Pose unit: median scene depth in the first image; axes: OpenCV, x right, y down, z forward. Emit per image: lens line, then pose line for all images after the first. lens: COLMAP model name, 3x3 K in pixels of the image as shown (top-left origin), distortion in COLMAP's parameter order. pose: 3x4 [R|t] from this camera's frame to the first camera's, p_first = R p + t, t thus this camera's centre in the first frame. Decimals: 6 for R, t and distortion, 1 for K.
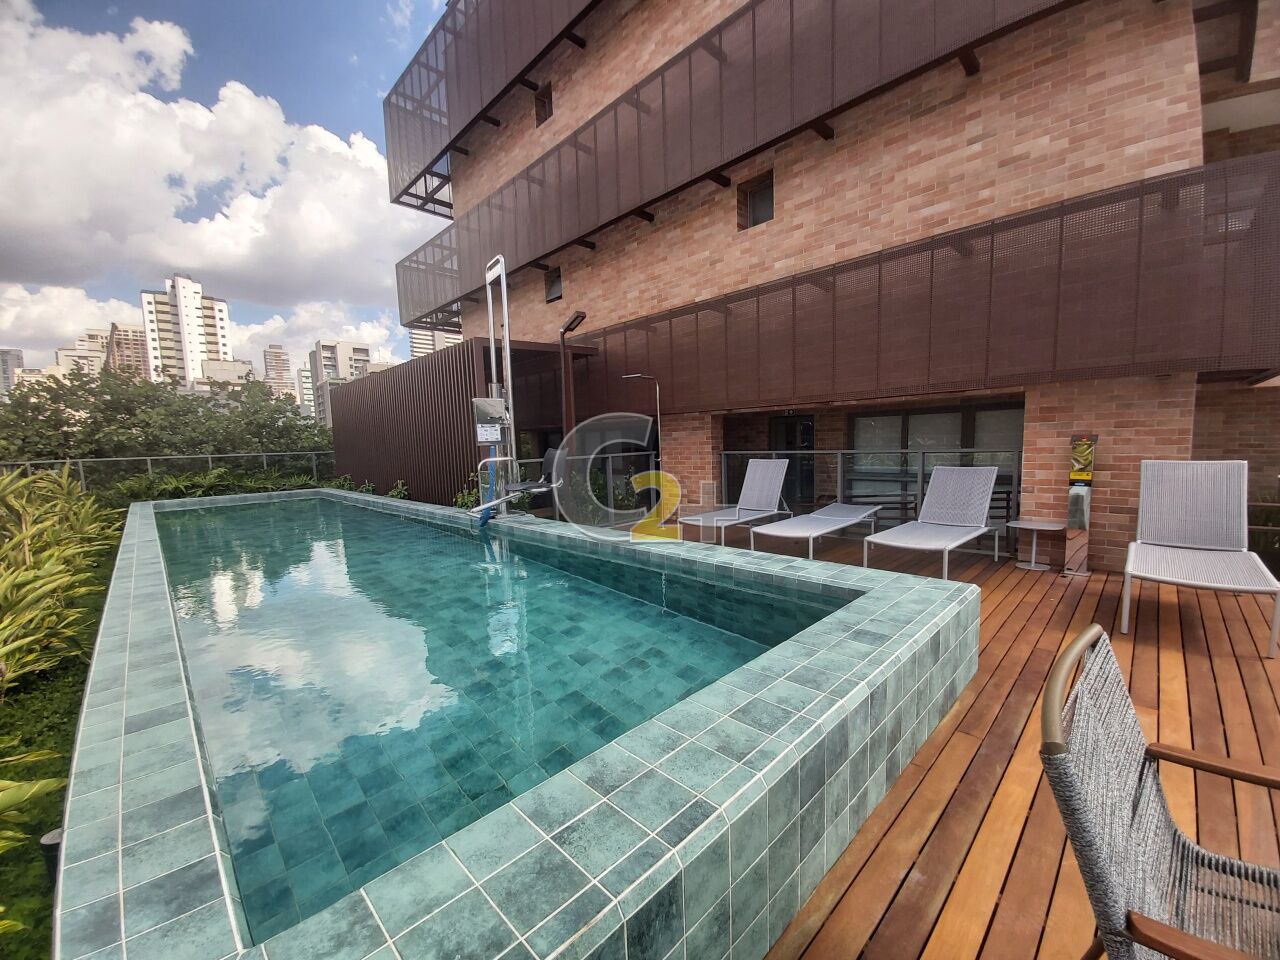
lens RADIAL K [[501.4, 0, 647.2], [0, 501.4, 487.6], [0, 0, 1]] dist [0.017060, -0.018092]
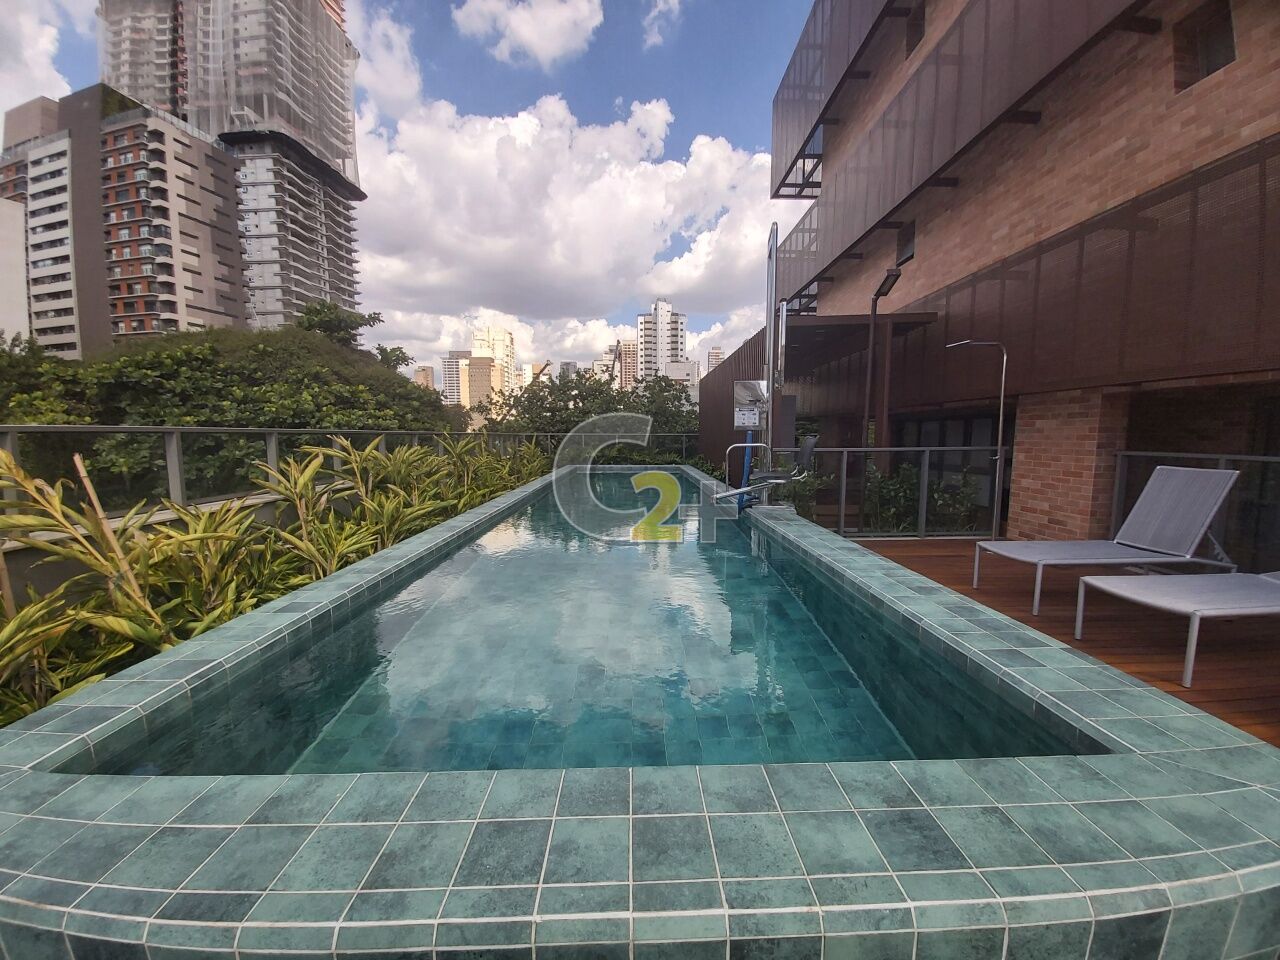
lens RADIAL K [[499.3, 0, 652.6], [0, 499.3, 490.6], [0, 0, 1]] dist [0.021952, -0.019999]
pose [[0.735634, 0.106444, -0.668963, 0.143093], [-0.086541, 0.994252, 0.063036, -0.010431], [0.671828, 0.011521, 0.740618, 0.125785]]
